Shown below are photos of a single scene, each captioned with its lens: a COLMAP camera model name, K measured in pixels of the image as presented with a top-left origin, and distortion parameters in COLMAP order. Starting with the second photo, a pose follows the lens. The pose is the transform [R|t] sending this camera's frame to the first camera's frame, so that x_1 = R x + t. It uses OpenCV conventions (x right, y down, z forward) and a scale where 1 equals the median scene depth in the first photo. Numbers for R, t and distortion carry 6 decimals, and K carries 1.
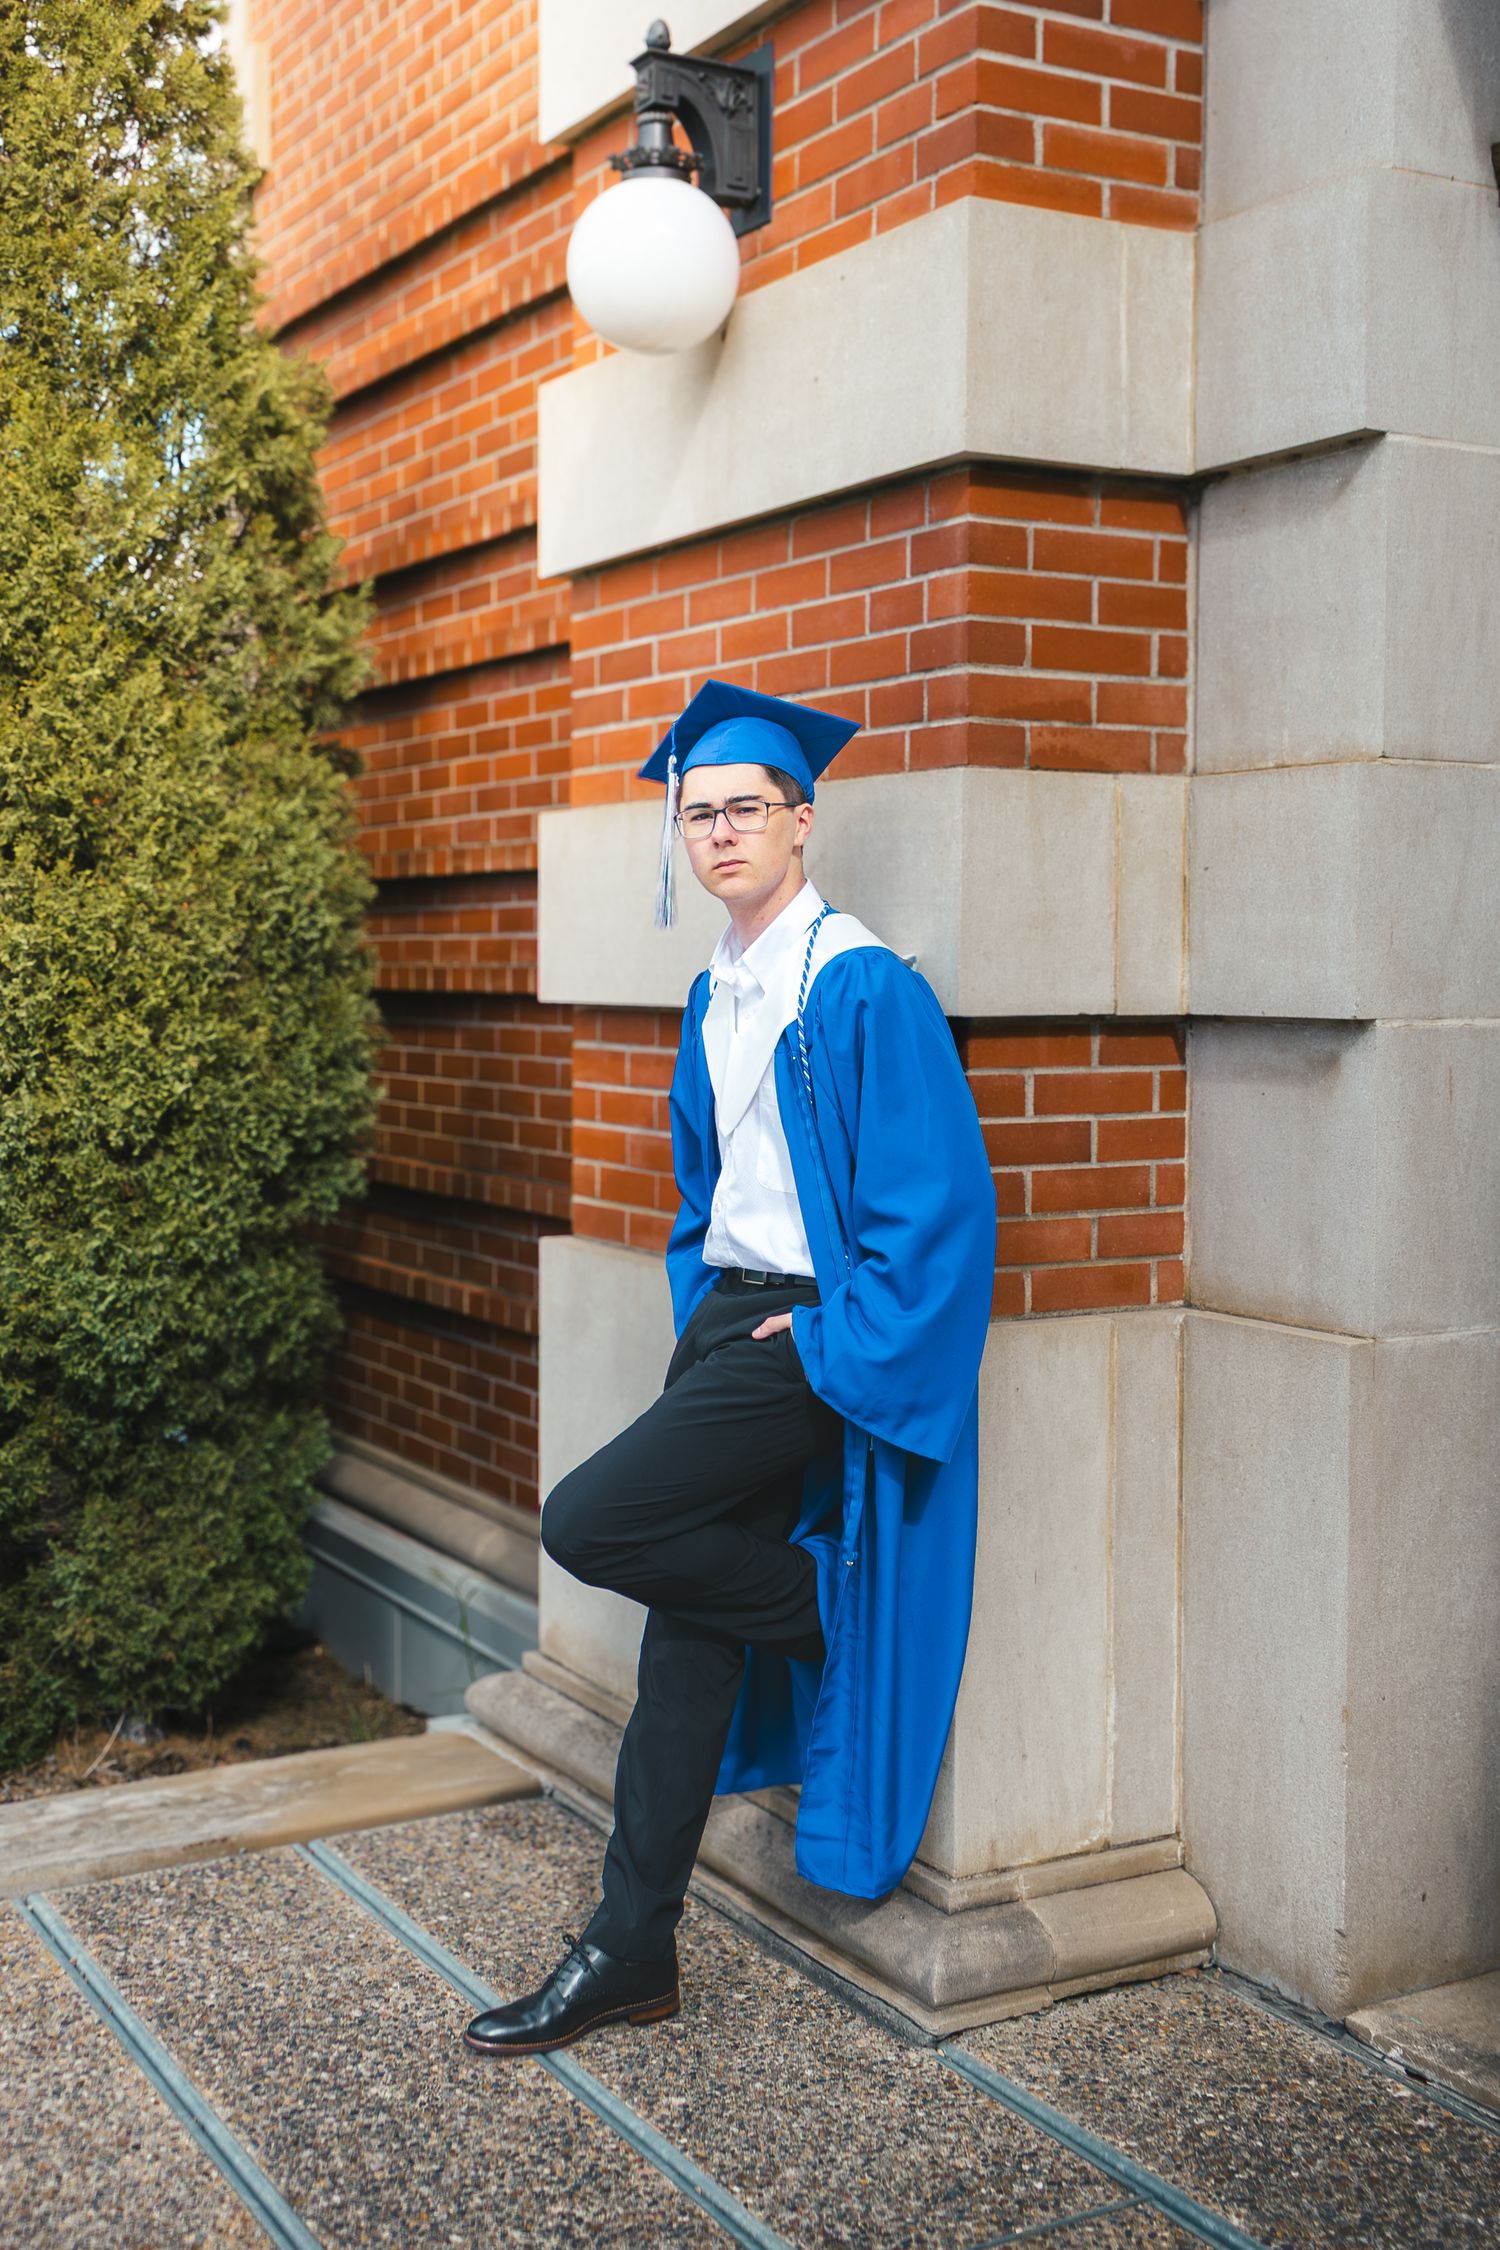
lens RADIAL K [[2563.9, 0, 750.0], [0, 2563.9, 1125.0], [0, 0, 1]] dist [0.020582, 0.006720]
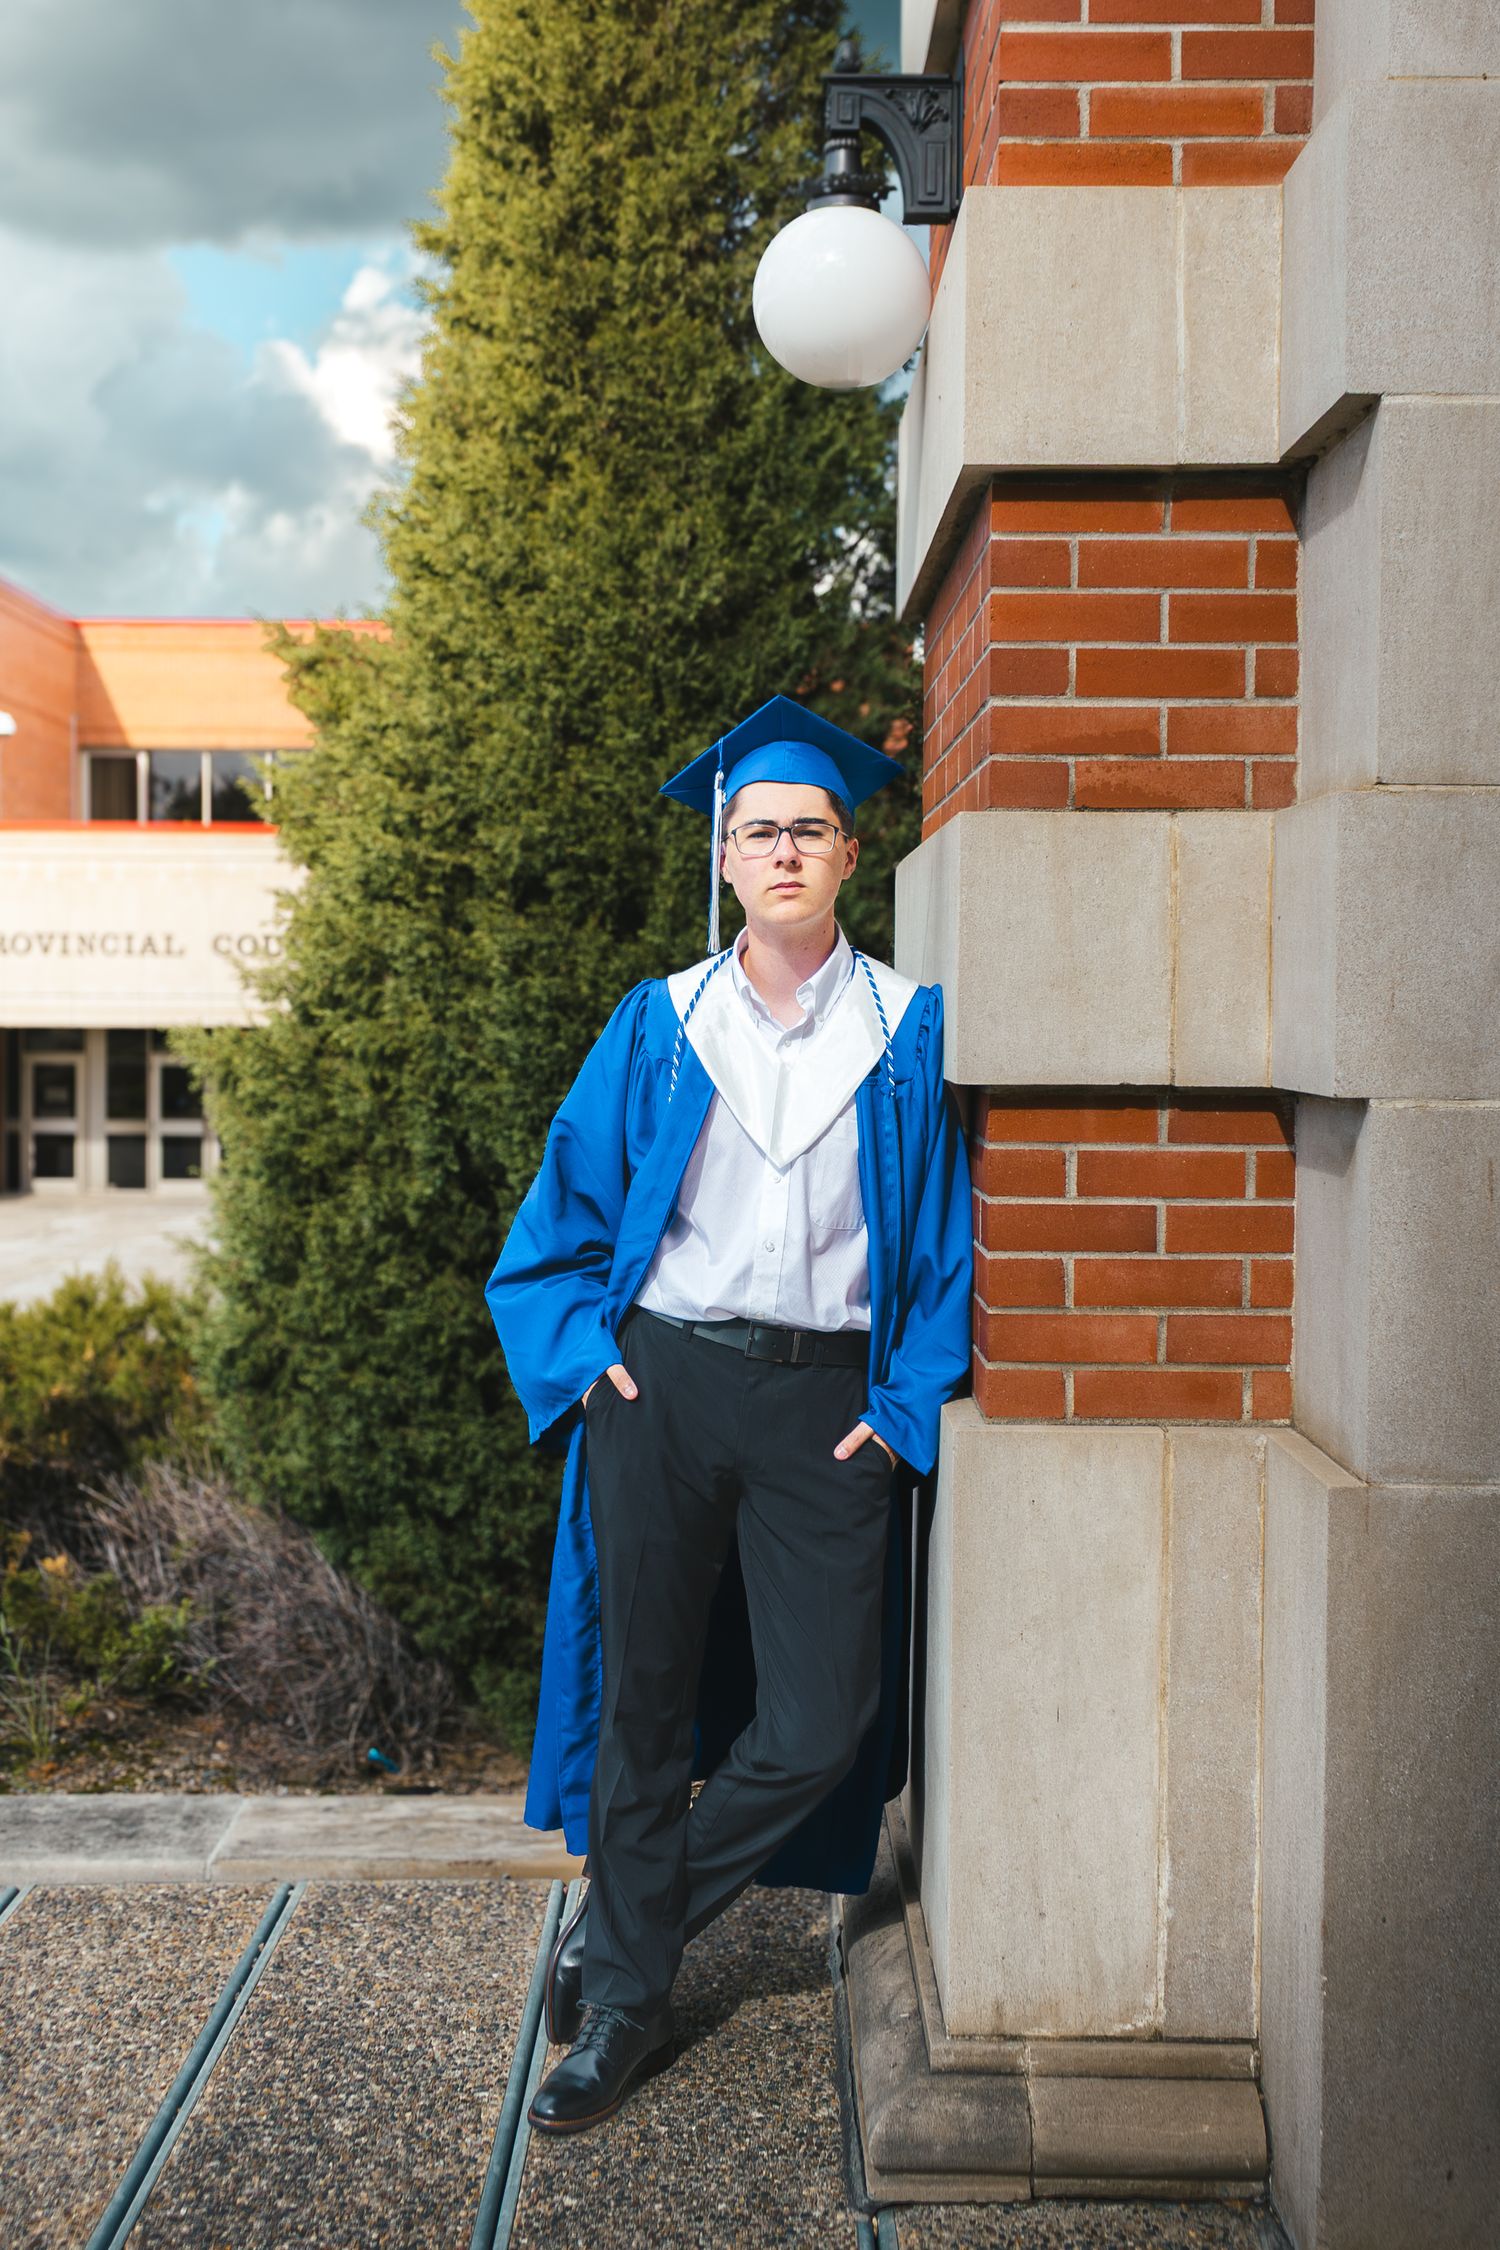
lens RADIAL K [[2563.9, 0, 750.0], [0, 2563.9, 1125.0], [0, 0, 1]] dist [0.020582, 0.006720]
pose [[0.870009, 0.029120, -0.492176, 0.445865], [-0.037221, 0.999285, -0.006670, -0.018292], [0.491630, 0.024122, 0.870470, 0.165076]]
